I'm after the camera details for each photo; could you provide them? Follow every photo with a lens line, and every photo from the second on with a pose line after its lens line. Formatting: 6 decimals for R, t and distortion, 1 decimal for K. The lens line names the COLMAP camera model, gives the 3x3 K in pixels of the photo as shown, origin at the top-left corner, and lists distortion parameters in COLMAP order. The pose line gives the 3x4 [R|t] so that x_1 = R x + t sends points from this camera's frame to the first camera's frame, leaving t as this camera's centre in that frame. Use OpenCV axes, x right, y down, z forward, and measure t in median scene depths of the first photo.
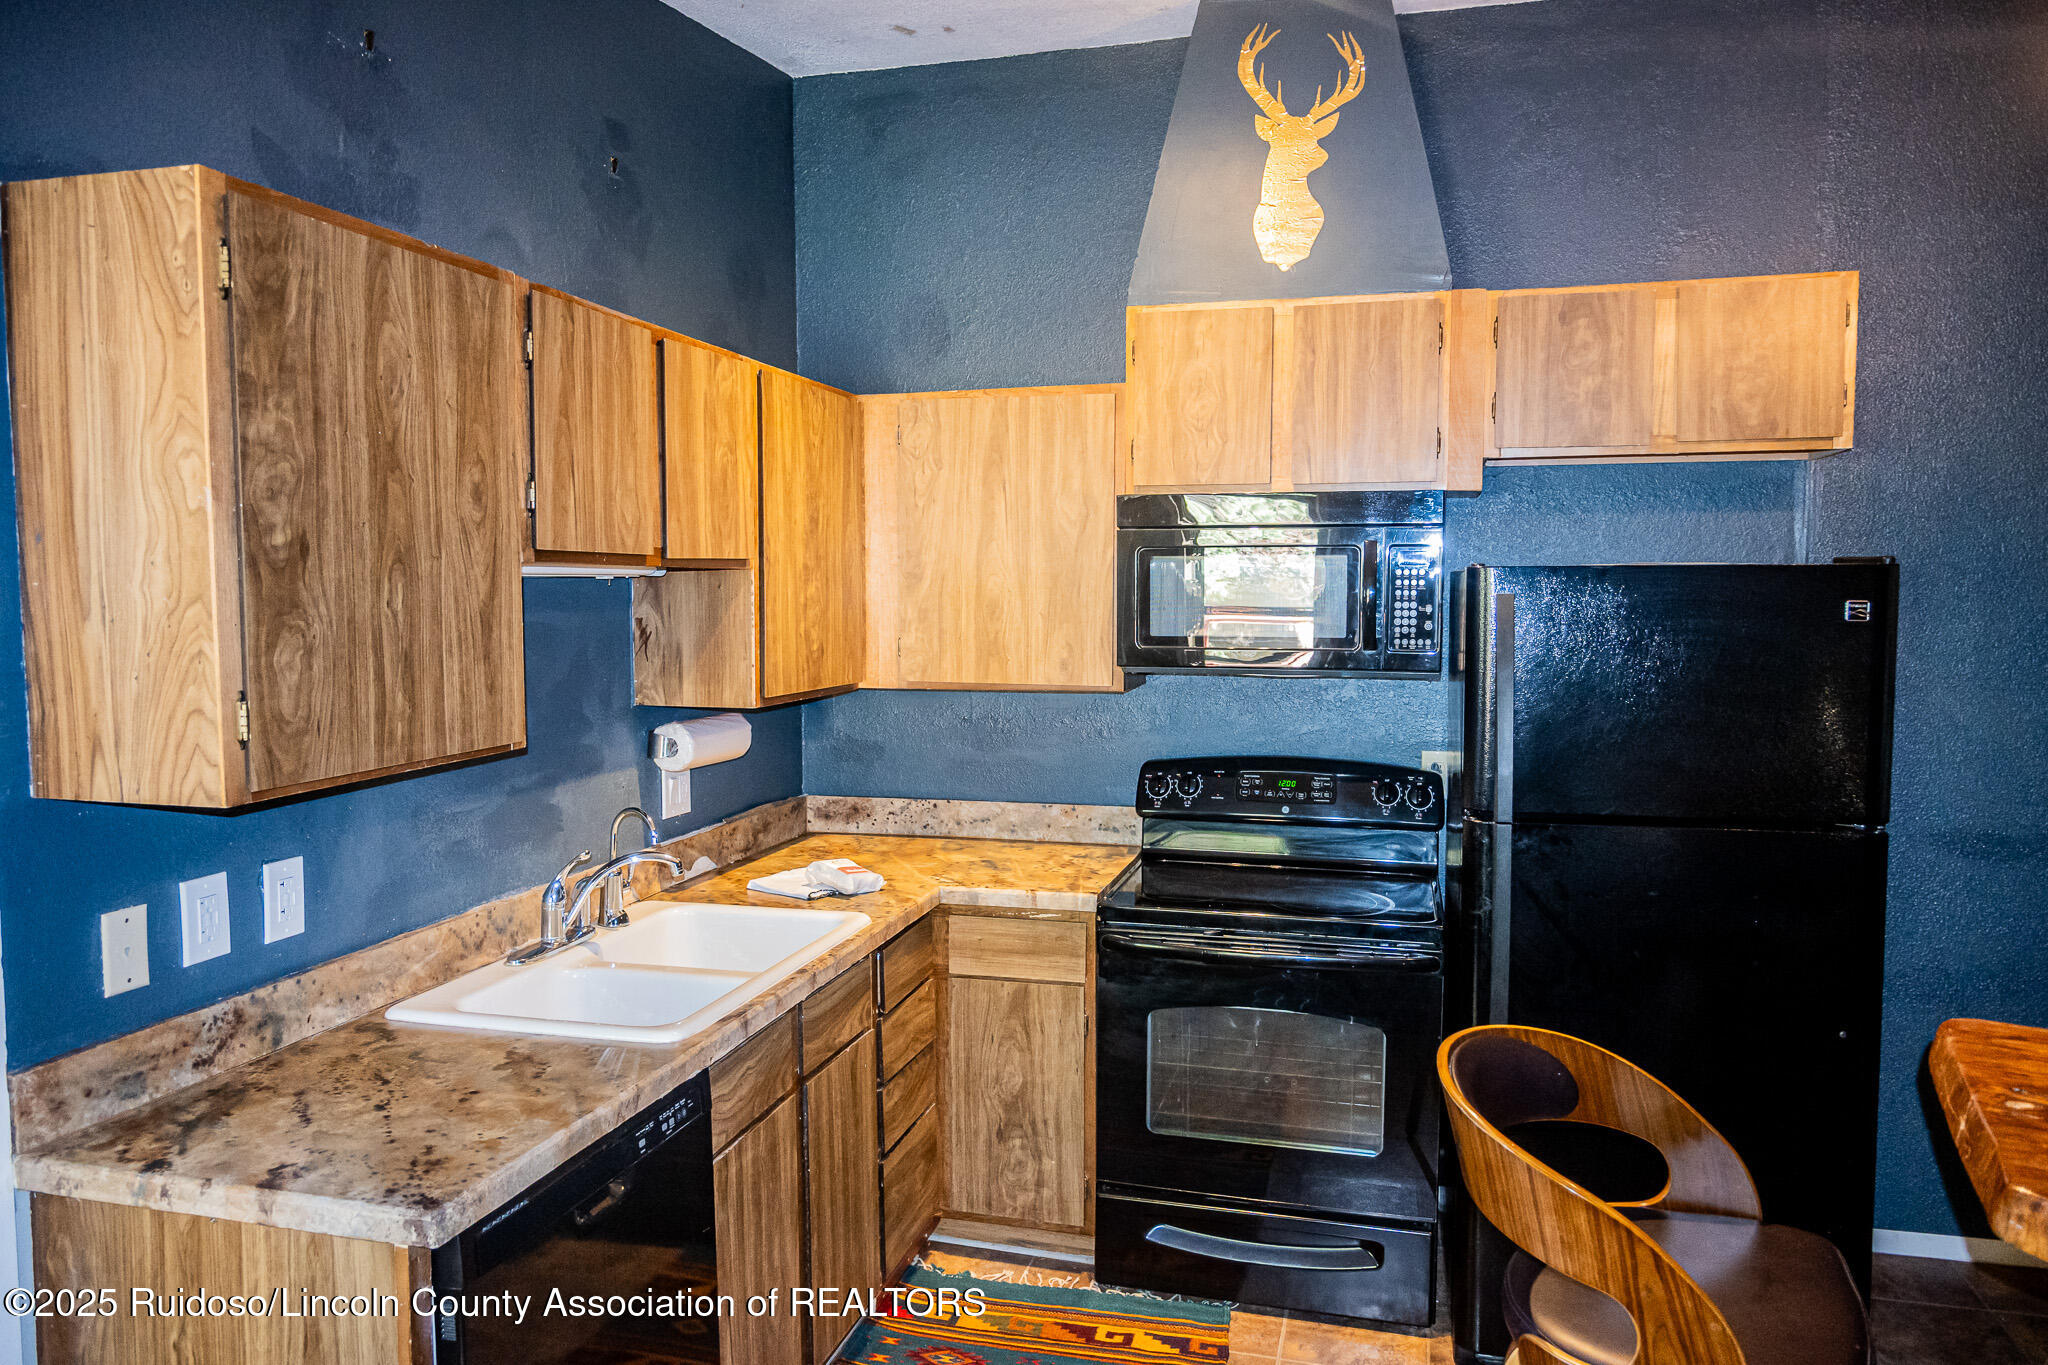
lens RADIAL K [[1384.1, 0, 1024.0], [0, 1384.1, 682.5], [0, 0, 1]] dist [-0.011477, 0.001117]
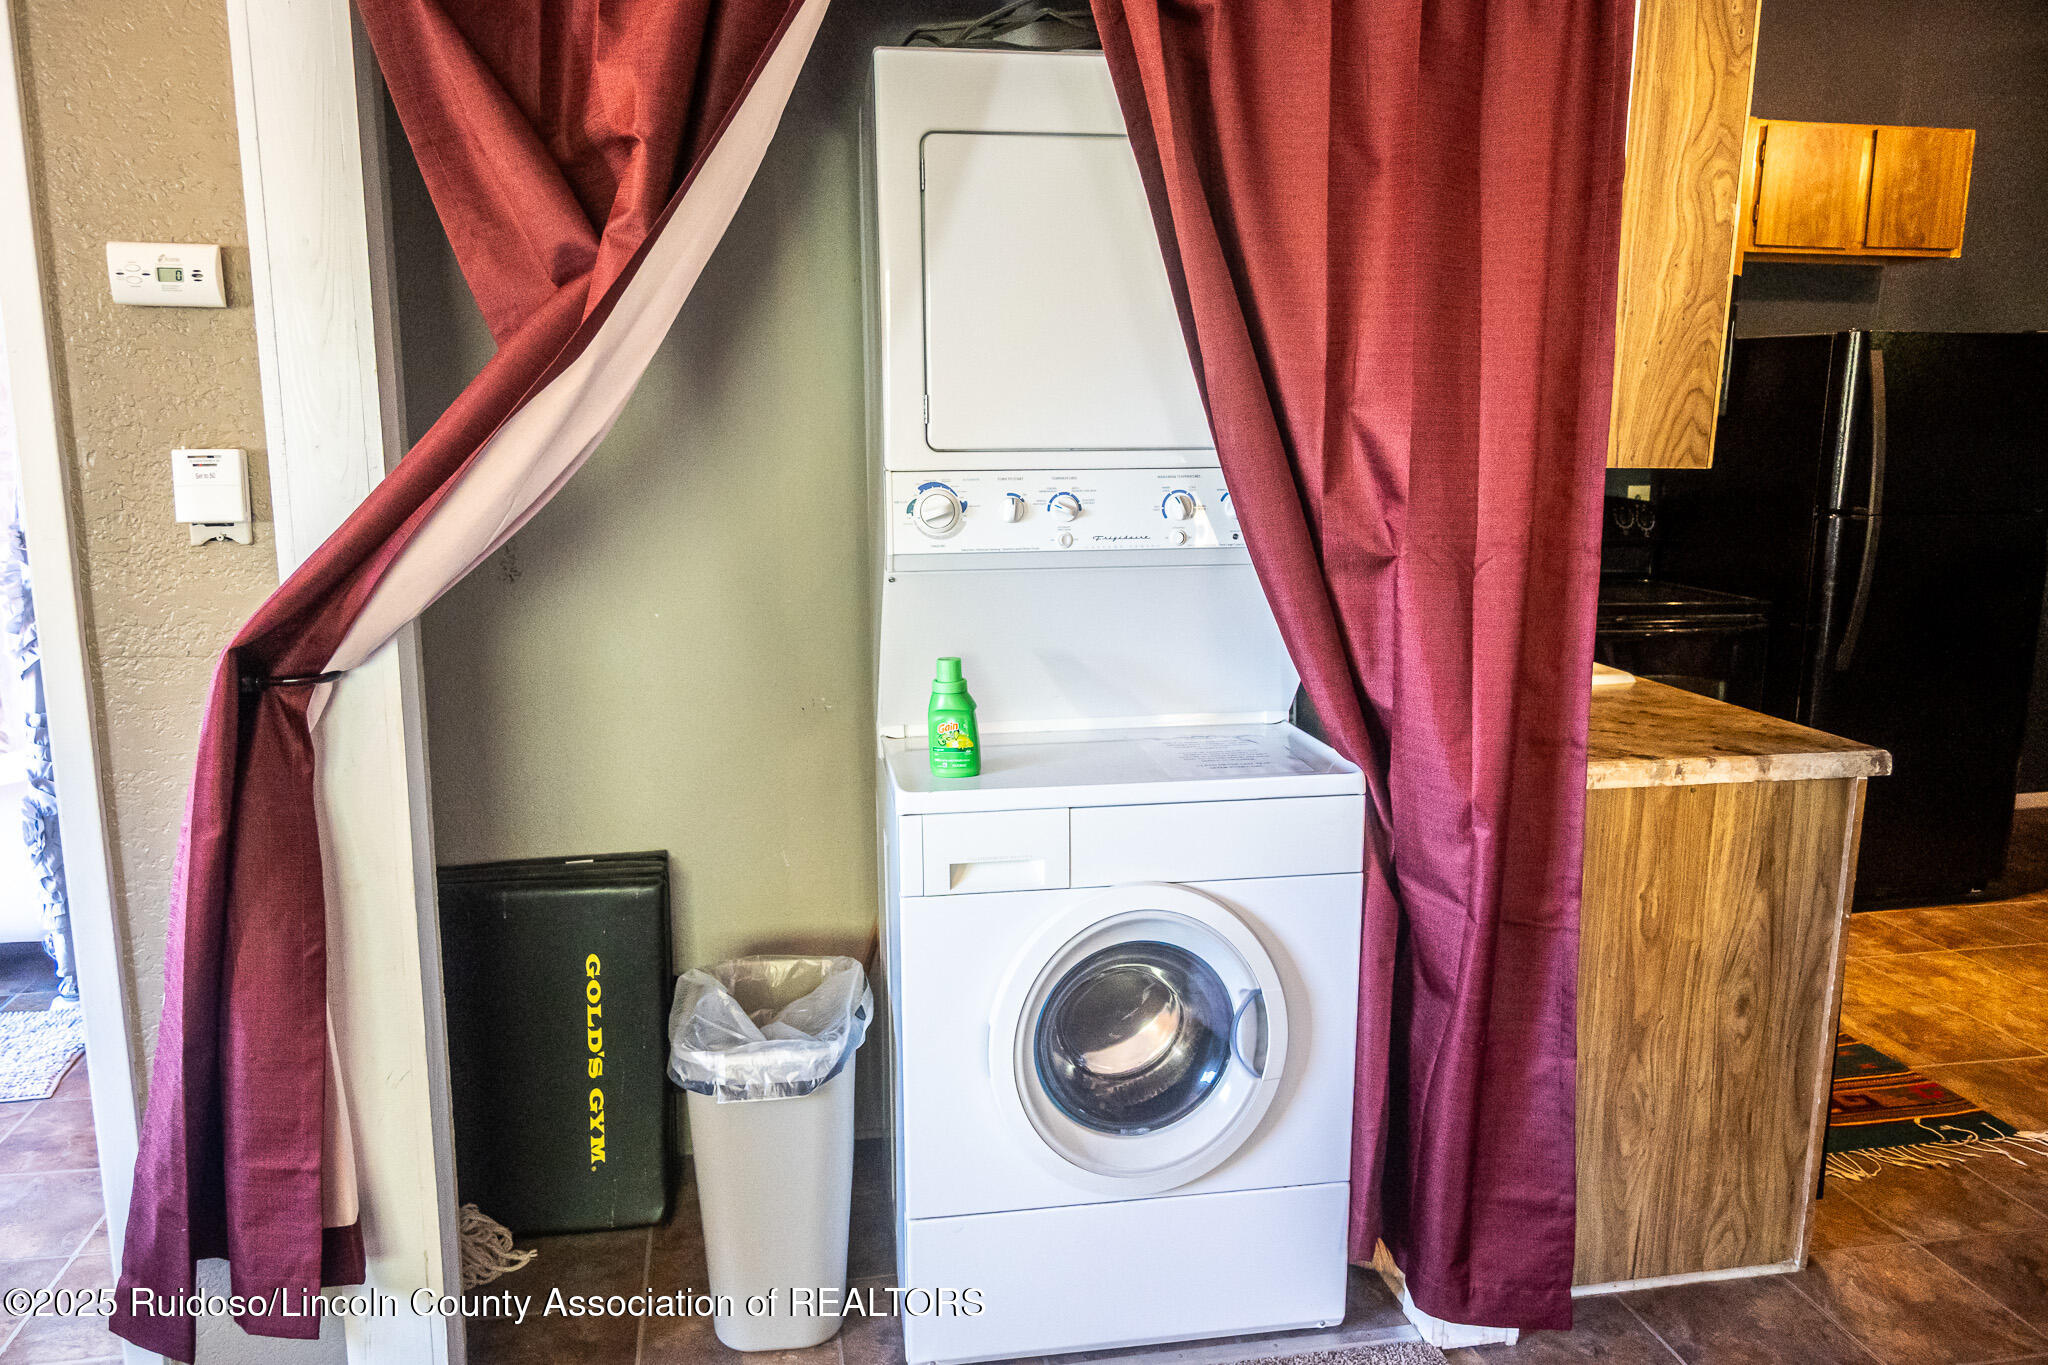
lens RADIAL K [[1427.6, 0, 1024.0], [0, 1427.6, 682.5], [0, 0, 1]] dist [-0.004879, 0.001945]
pose [[0.900013, -0.075216, 0.429324, -0.926698], [0.021968, 0.991574, 0.127667, 0.056603], [-0.435309, -0.105470, 0.894082, 0.046860]]
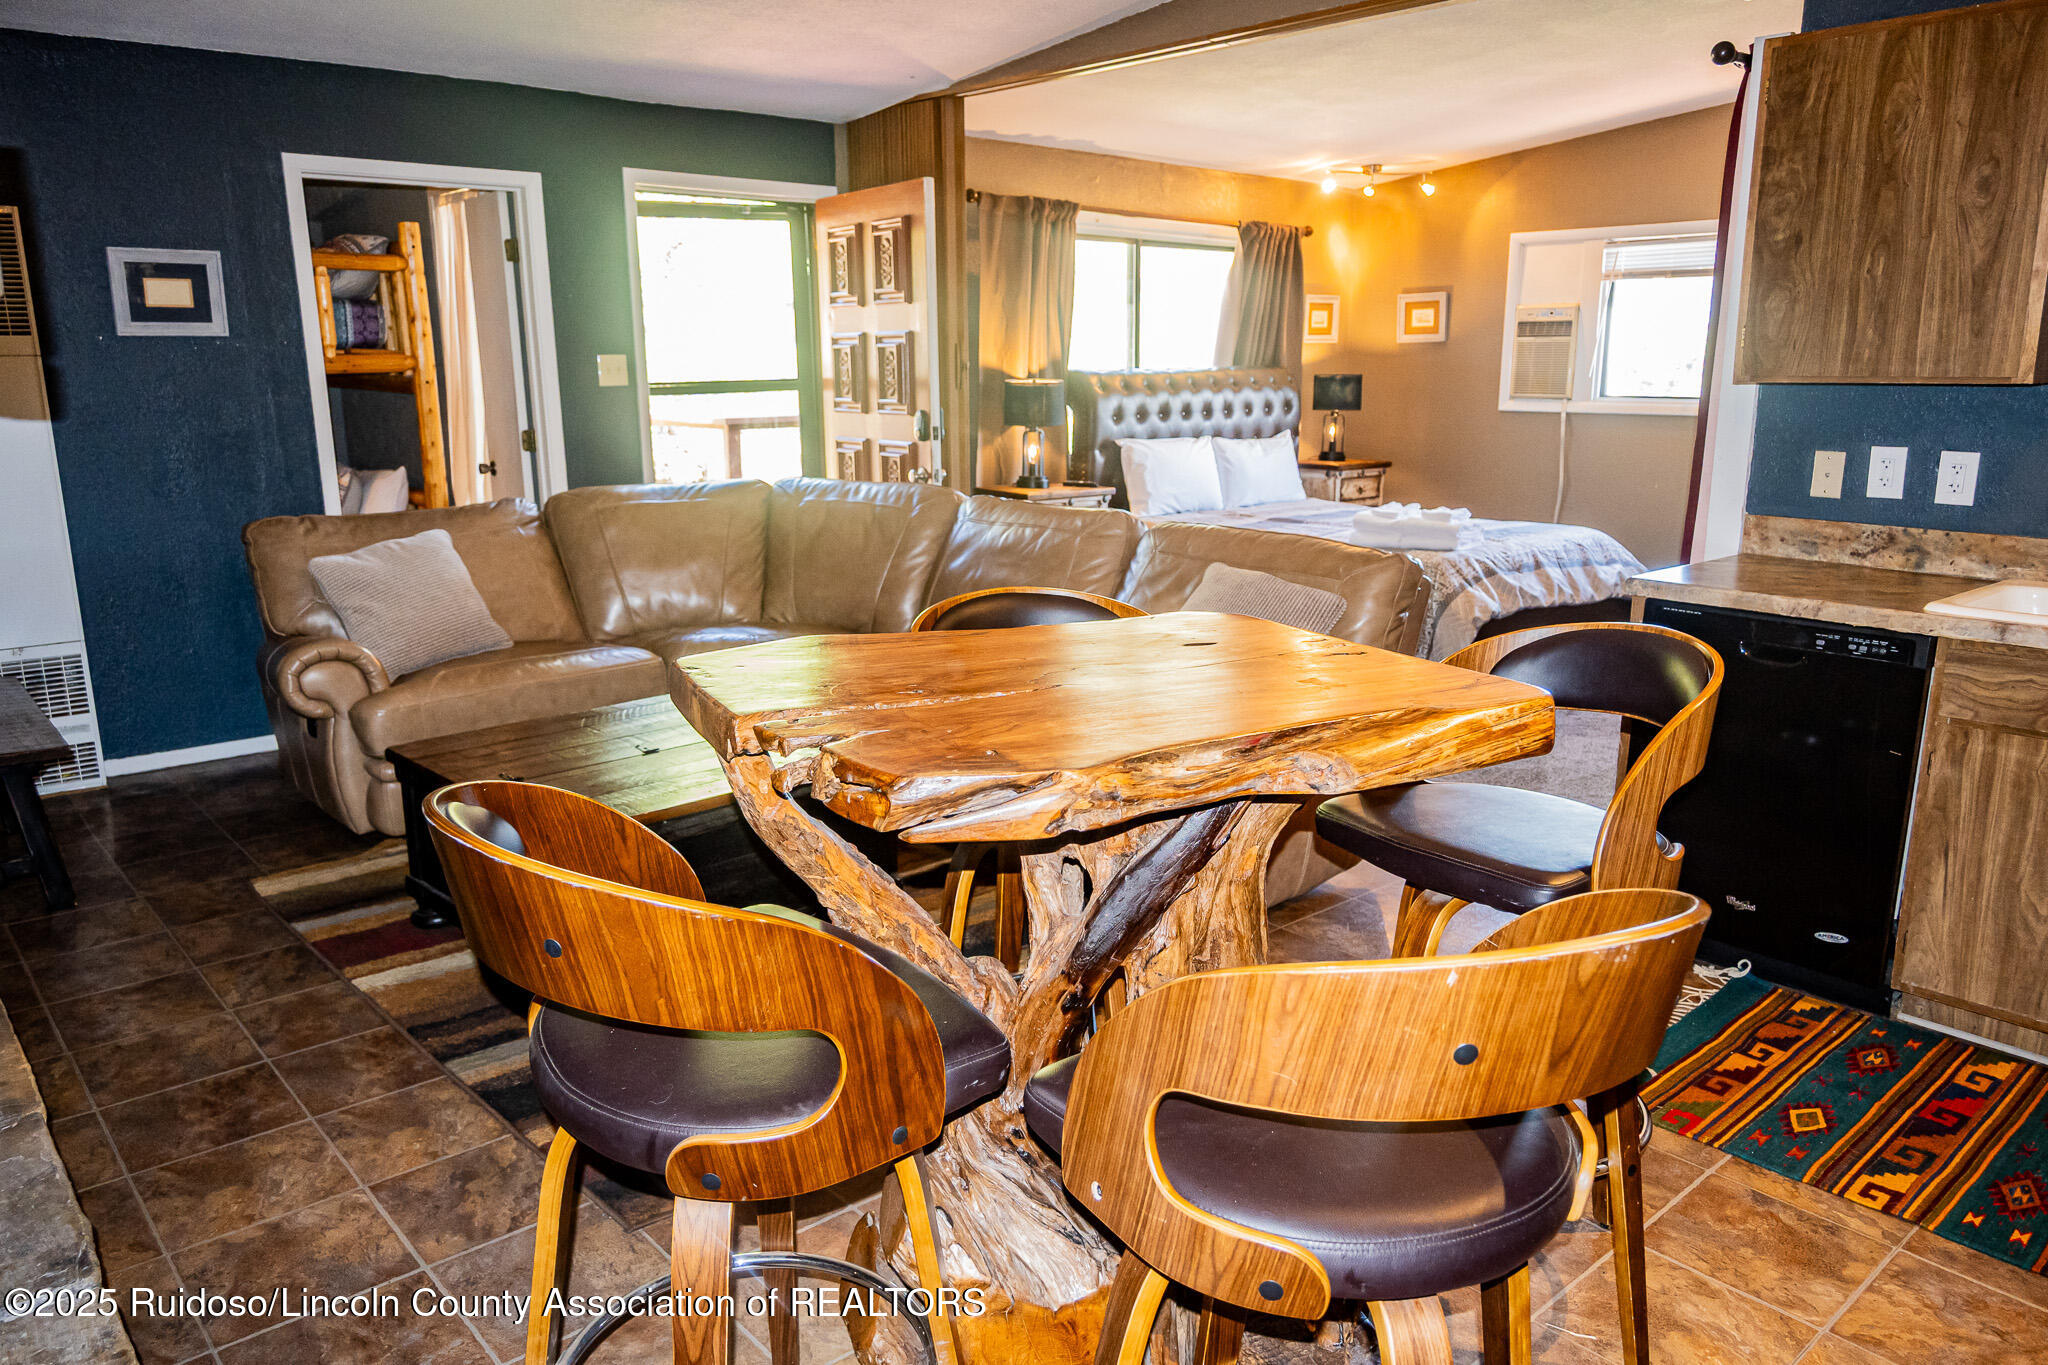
lens RADIAL K [[1427.6, 0, 1024.0], [0, 1427.6, 682.5], [0, 0, 1]] dist [-0.004879, 0.001945]
pose [[-0.550524, 0.194705, -0.811797, 0.933617], [-0.053380, 0.962222, 0.266983, 0.007855], [0.833111, 0.190314, -0.519332, 0.705642]]
